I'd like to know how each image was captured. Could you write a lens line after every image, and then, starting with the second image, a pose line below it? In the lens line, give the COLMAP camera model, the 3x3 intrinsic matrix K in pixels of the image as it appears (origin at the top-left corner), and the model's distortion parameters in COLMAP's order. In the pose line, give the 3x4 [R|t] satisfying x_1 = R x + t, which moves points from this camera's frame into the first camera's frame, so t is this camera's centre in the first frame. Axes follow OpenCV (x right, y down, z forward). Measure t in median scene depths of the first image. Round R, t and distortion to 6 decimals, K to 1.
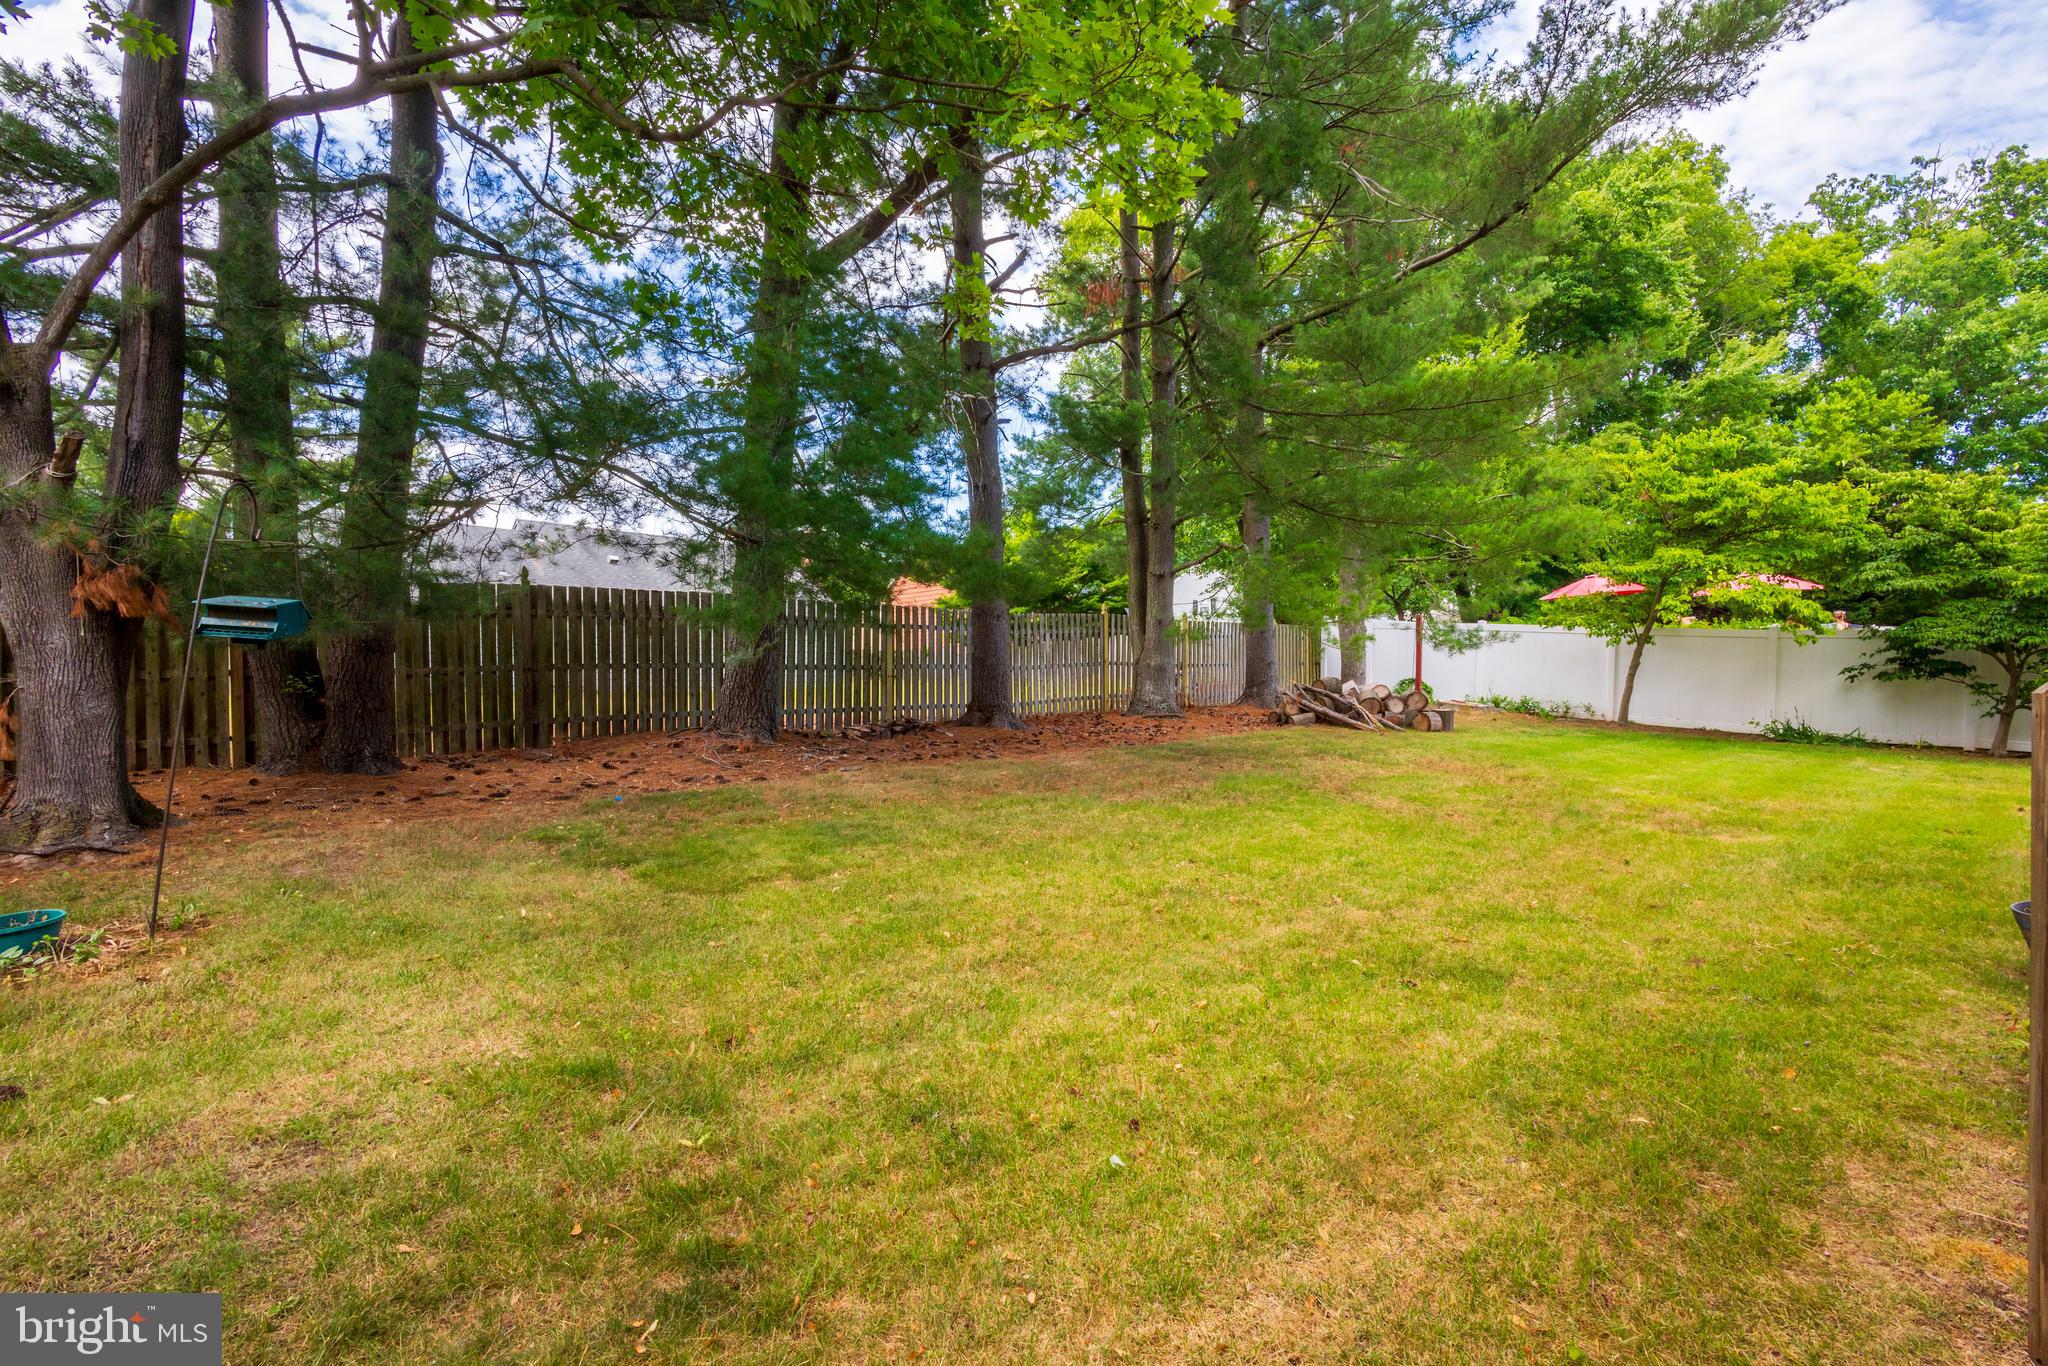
lens RADIAL K [[883.2, 0, 1027.6], [0, 883.2, 686.6], [0, 0, 1]] dist [-0.003768, -0.000615]
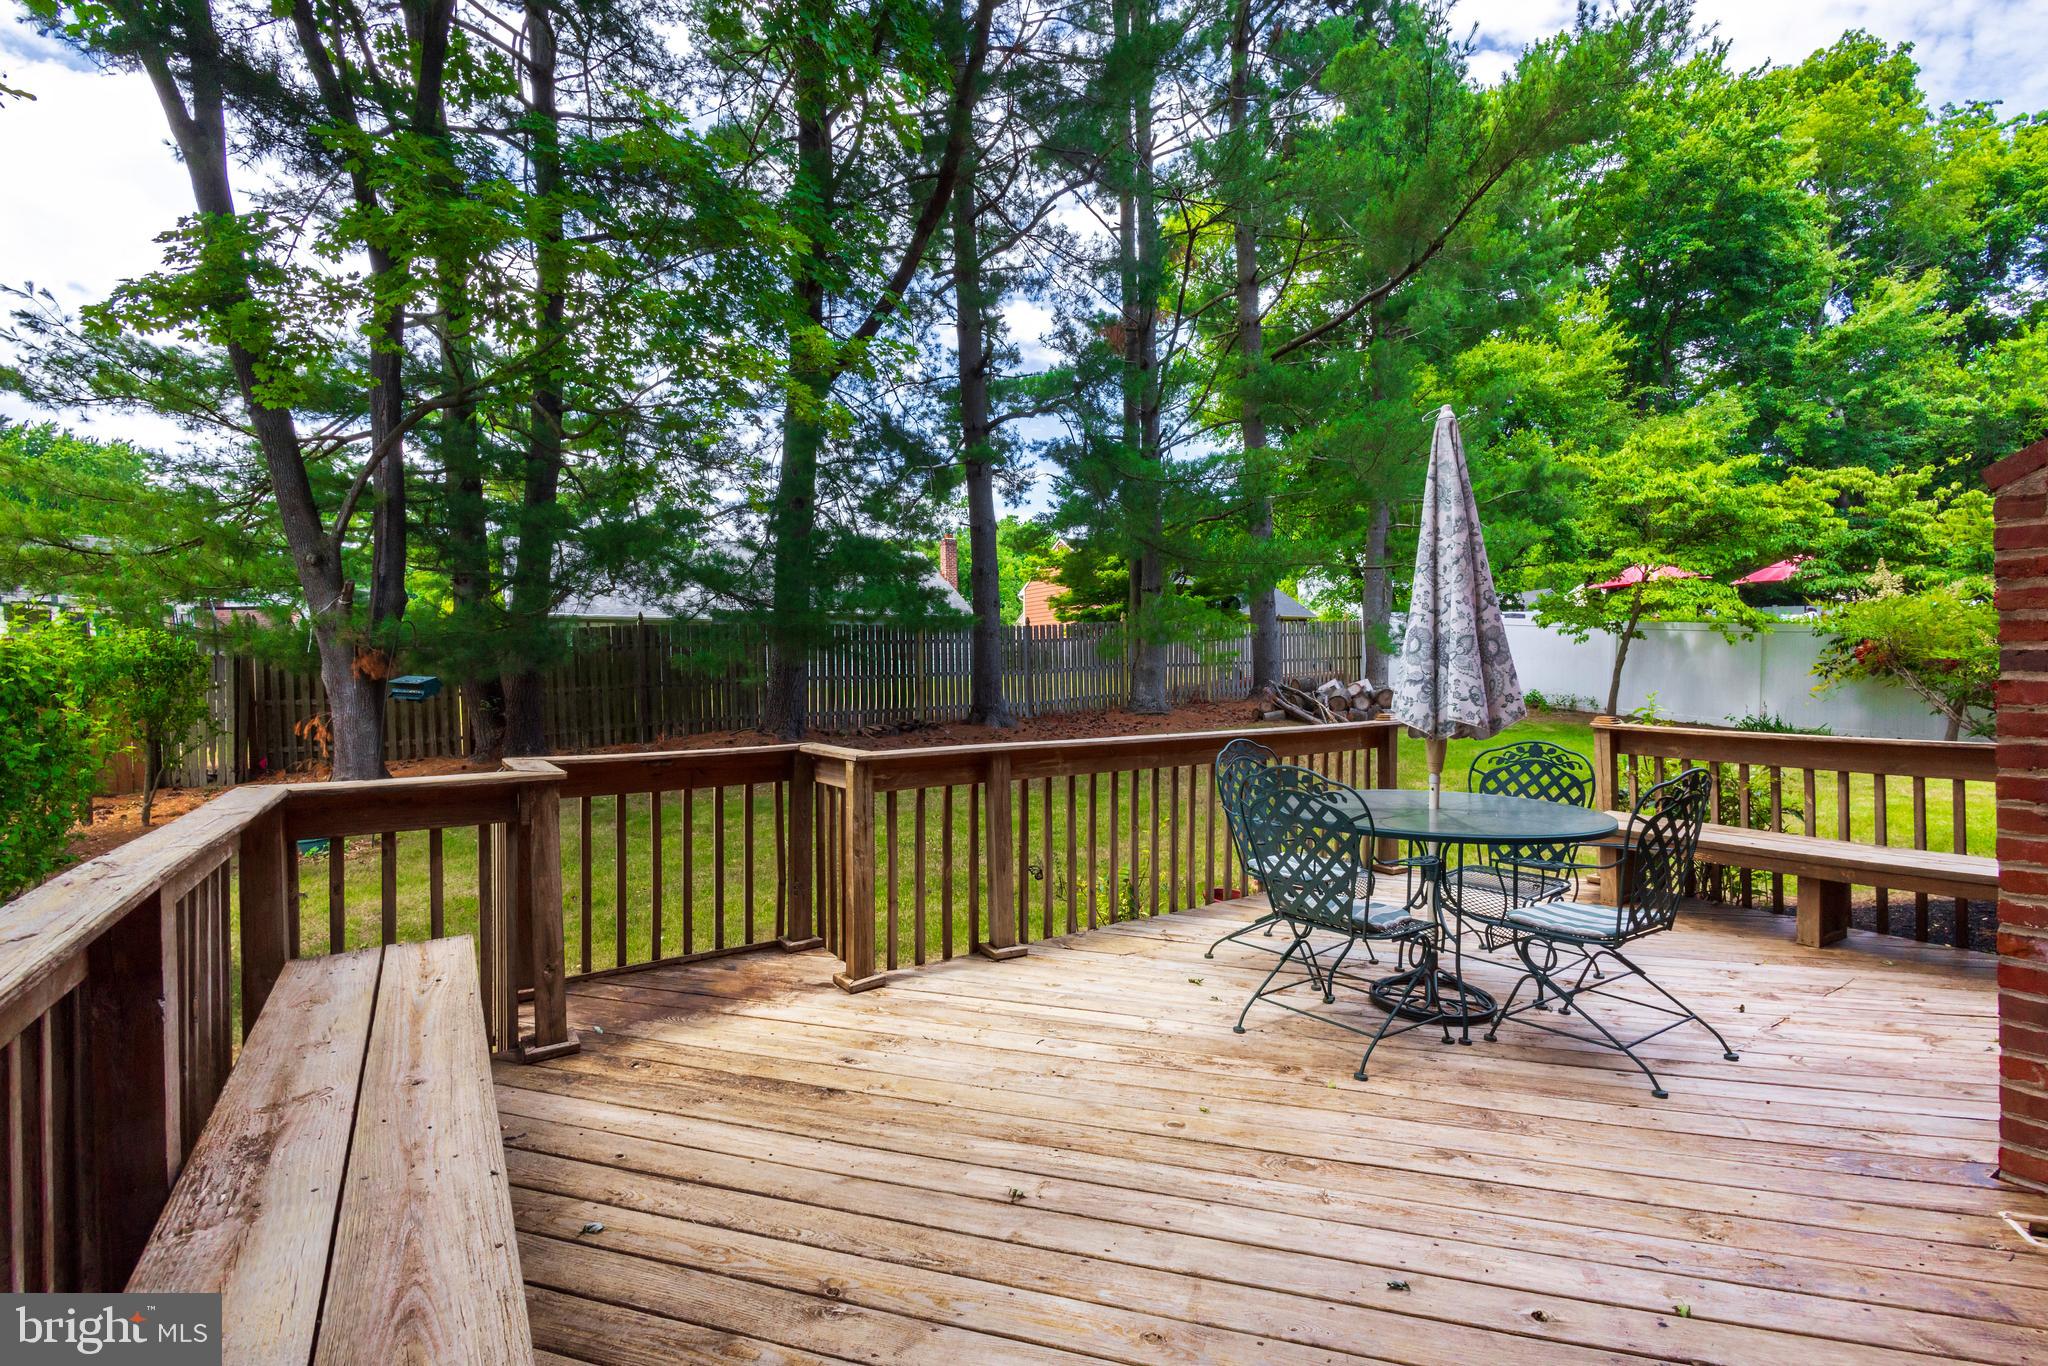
lens RADIAL K [[930.5, 0, 1019.4], [0, 930.5, 676.0], [0, 0, 1]] dist [0.005732, 0.000436]
pose [[0.968600, -0.015417, -0.248145, 0.243614], [0.017782, 0.999815, 0.007291, -0.022739], [0.247986, -0.011475, 0.968696, -0.179738]]
